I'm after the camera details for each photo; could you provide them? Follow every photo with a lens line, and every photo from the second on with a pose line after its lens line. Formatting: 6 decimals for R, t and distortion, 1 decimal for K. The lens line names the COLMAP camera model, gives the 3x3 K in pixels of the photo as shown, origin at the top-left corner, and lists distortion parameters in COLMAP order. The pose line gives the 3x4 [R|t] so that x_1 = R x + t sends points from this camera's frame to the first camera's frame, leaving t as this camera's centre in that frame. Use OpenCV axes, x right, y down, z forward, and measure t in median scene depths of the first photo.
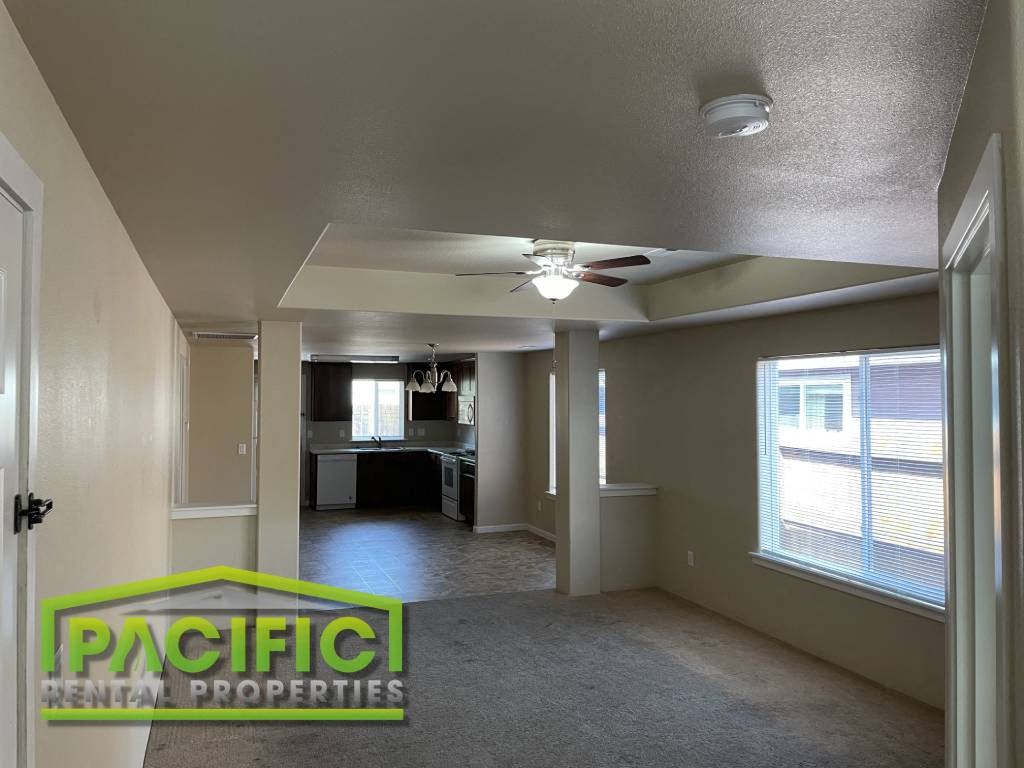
lens RADIAL K [[765.2, 0, 516.1], [0, 765.2, 371.7], [0, 0, 1]] dist [0.086041, -0.109232]
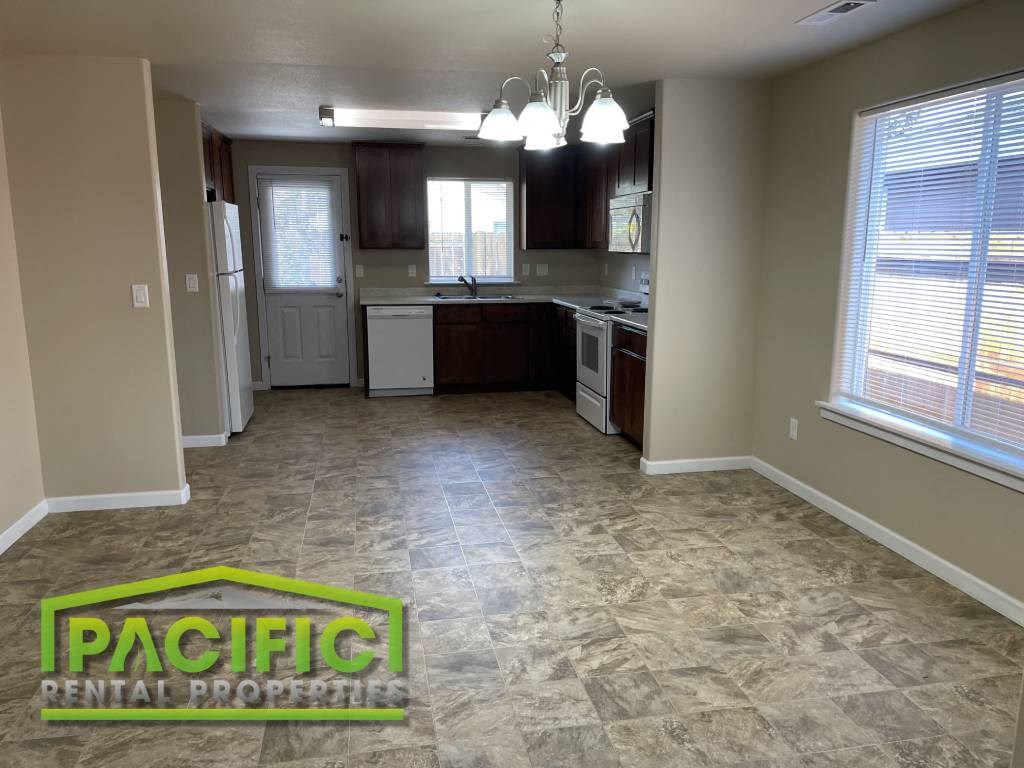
lens RADIAL K [[765.2, 0, 516.1], [0, 765.2, 371.7], [0, 0, 1]] dist [0.086041, -0.109232]
pose [[0.984965, 0.026647, -0.170685, -0.043722], [0.007839, 0.980120, 0.198251, 0.041228], [0.172575, -0.196608, 0.965175, 0.439971]]
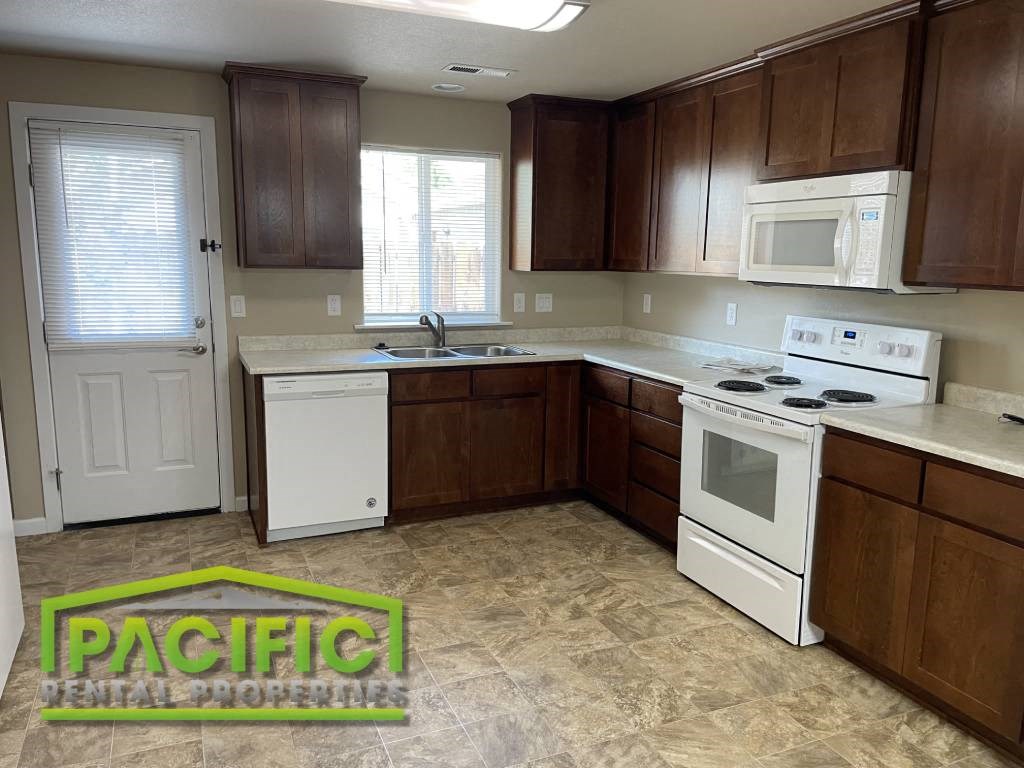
lens RADIAL K [[765.2, 0, 516.1], [0, 765.2, 371.7], [0, 0, 1]] dist [0.086041, -0.109232]
pose [[0.998818, 0.005963, 0.048240, -0.169974], [-0.014997, 0.981834, 0.189149, 0.045227], [-0.046236, -0.189649, 0.980763, 0.685686]]
